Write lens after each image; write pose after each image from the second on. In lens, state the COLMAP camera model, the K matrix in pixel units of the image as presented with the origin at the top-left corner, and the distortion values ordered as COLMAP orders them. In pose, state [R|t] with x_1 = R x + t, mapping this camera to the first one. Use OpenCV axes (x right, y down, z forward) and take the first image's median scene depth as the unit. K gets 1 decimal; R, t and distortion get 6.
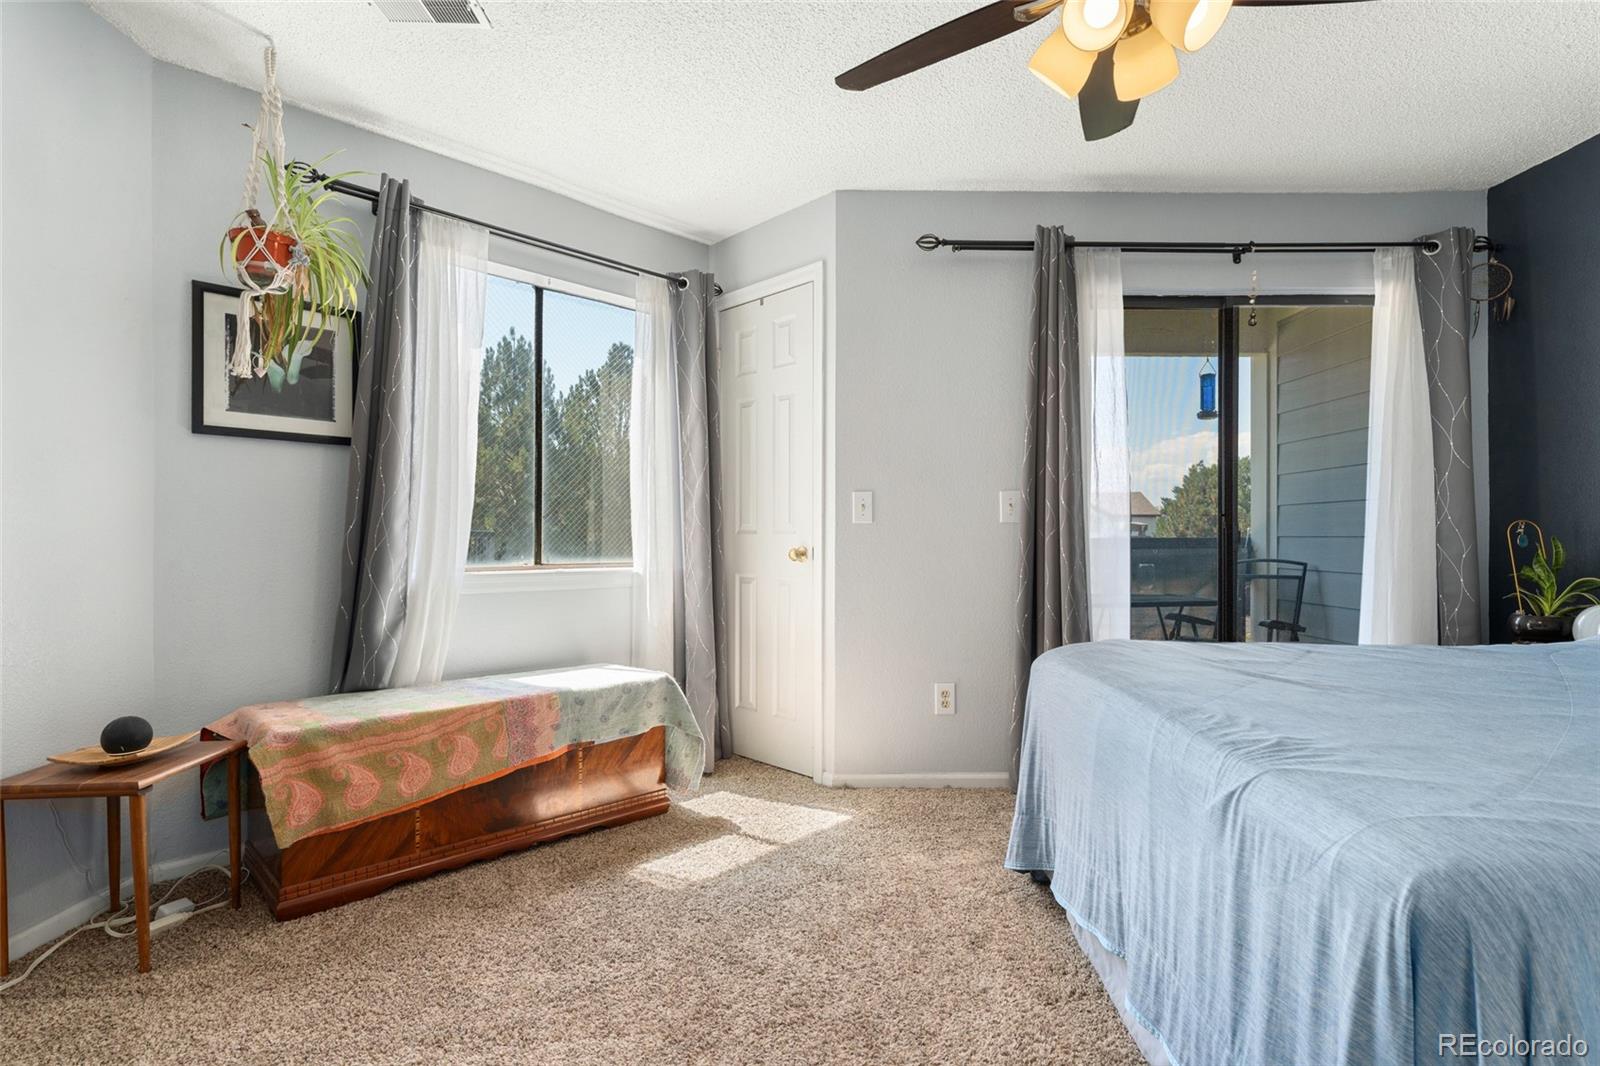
lens RADIAL K [[780.0, 0, 800.0], [0, 780.0, 533.0], [0, 0, 1]] dist [-0.003671, -0.000713]
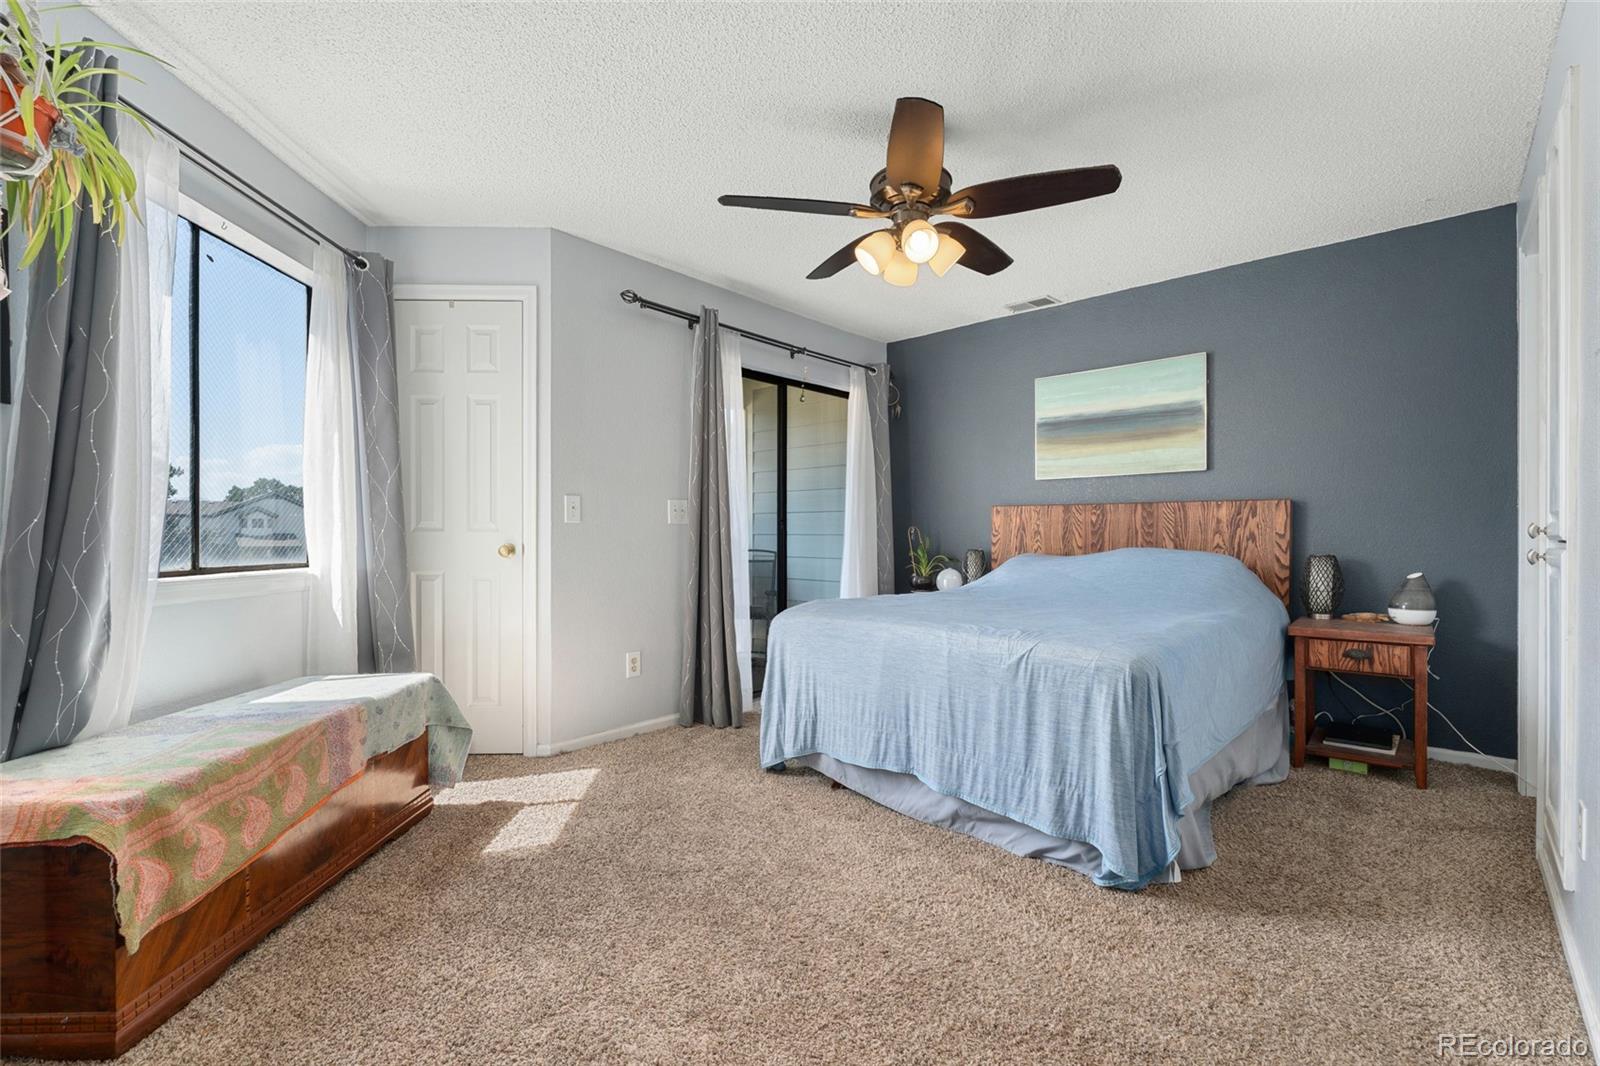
lens RADIAL K [[691.7, 0, 800.0], [0, 691.7, 533.0], [0, 0, 1]] dist [-0.001447, -0.000139]
pose [[0.680691, 0.003451, 0.732563, -0.474602], [-0.007136, 0.999973, 0.001920, -0.002153], [-0.732536, -0.006535, 0.680697, 0.055717]]
